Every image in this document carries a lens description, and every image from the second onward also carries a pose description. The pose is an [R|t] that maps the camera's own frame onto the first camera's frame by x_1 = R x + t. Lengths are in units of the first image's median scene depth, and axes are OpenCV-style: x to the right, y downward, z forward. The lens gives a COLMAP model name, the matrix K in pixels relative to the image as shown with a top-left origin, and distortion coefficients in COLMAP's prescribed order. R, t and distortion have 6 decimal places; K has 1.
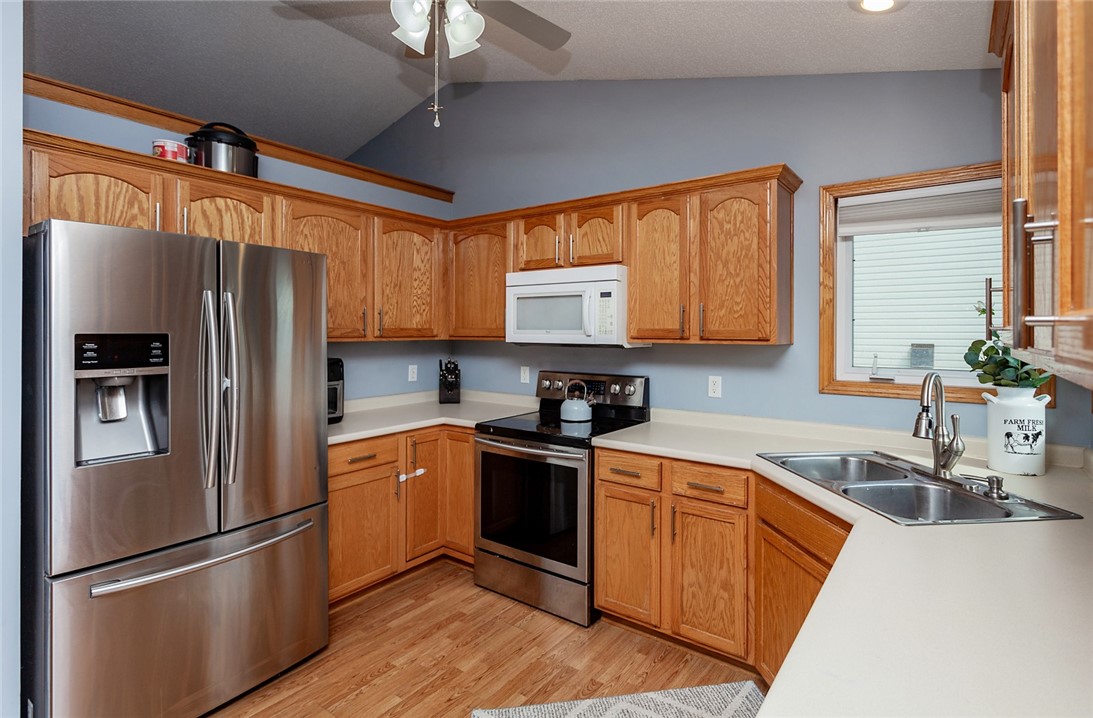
lens RADIAL K [[535.7, 0, 555.2], [0, 535.7, 332.3], [0, 0, 1]] dist [-0.002139, 0.001492]
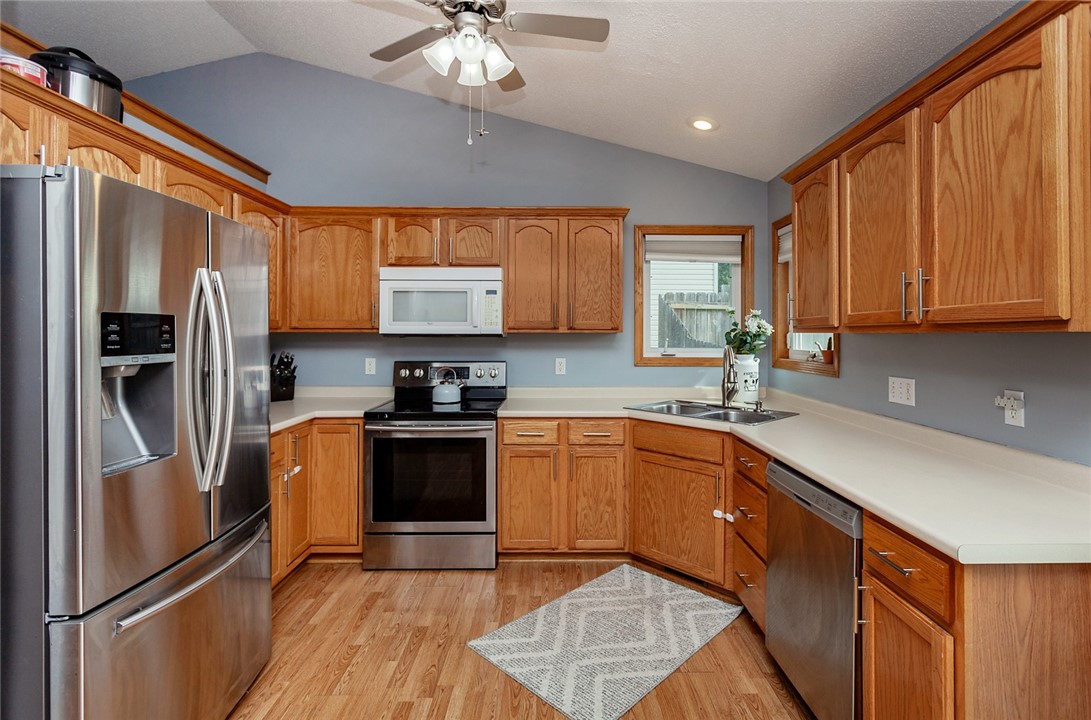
lens RADIAL K [[534.7, 0, 550.1], [0, 534.7, 333.2], [0, 0, 1]] dist [-0.002139, 0.001492]
pose [[0.804806, -0.000094, 0.593538, -0.555218], [0.001056, 0.999999, -0.001273, 0.024659], [-0.593537, 0.001651, 0.804805, -0.037254]]
